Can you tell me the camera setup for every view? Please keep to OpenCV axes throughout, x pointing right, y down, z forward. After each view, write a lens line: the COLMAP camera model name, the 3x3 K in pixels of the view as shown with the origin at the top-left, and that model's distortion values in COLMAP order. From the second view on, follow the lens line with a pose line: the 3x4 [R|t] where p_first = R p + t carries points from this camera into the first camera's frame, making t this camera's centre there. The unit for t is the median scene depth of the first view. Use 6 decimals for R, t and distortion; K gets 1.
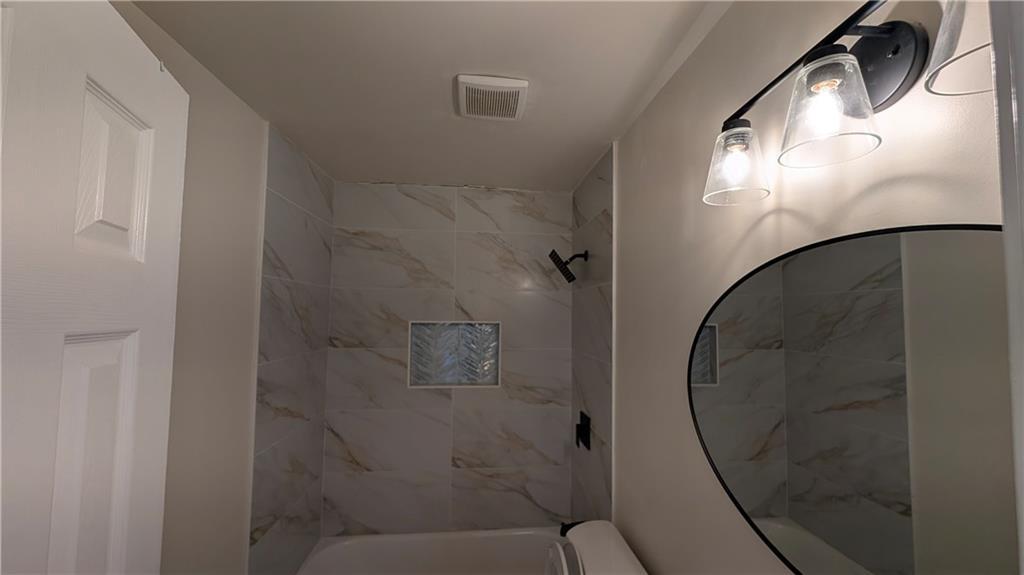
lens RADIAL K [[384.4, 0, 516.5], [0, 384.4, 295.2], [0, 0, 1]] dist [-0.000901, 0.000932]
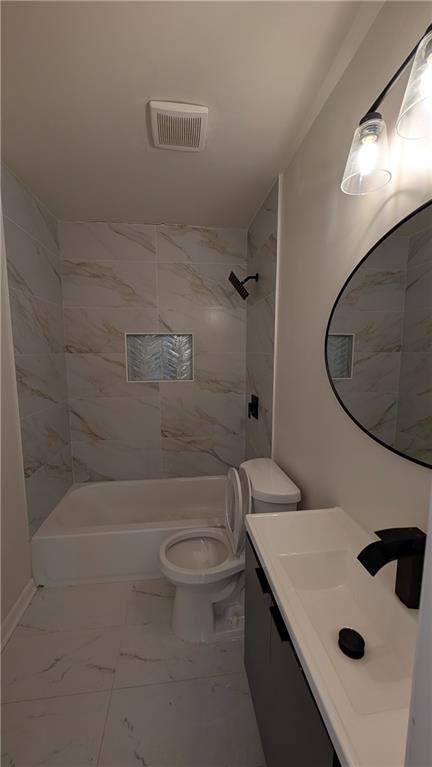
lens RADIAL K [[287.8, 0, 212.1], [0, 287.8, 387.1], [0, 0, 1]] dist [-0.003311, -0.000005]
pose [[0.999786, -0.017137, 0.011628, 0.009761], [0.014911, 0.985318, 0.170077, 0.089031], [-0.014372, -0.169867, 0.985362, -0.022556]]
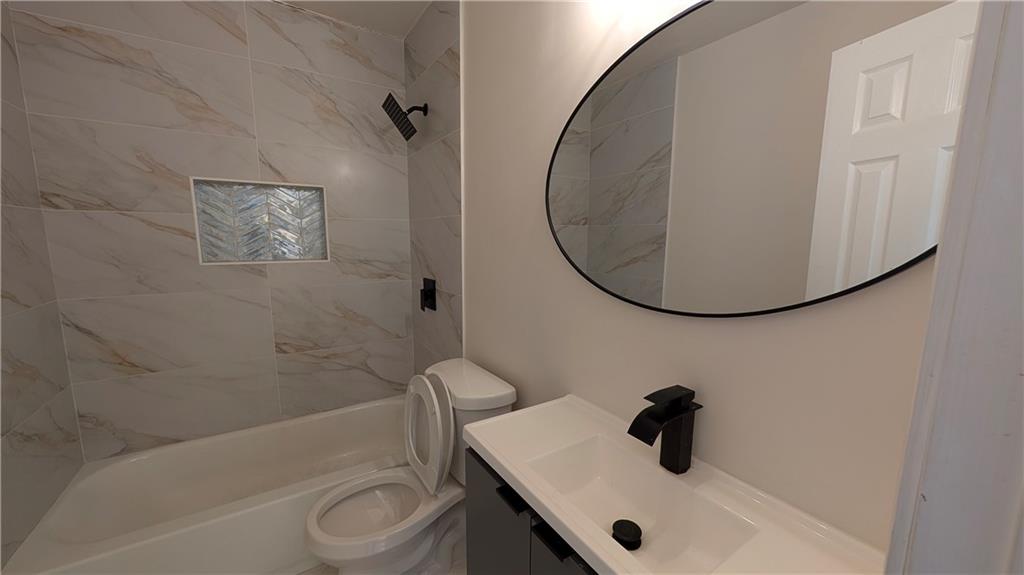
lens RADIAL K [[384.4, 0, 516.2], [0, 384.4, 295.0], [0, 0, 1]] dist [-0.000901, 0.000932]
pose [[0.891367, -0.072084, 0.447514, -0.064609], [-0.019902, 0.980098, 0.197512, 0.135456], [-0.452845, -0.184962, 0.872193, 0.014067]]
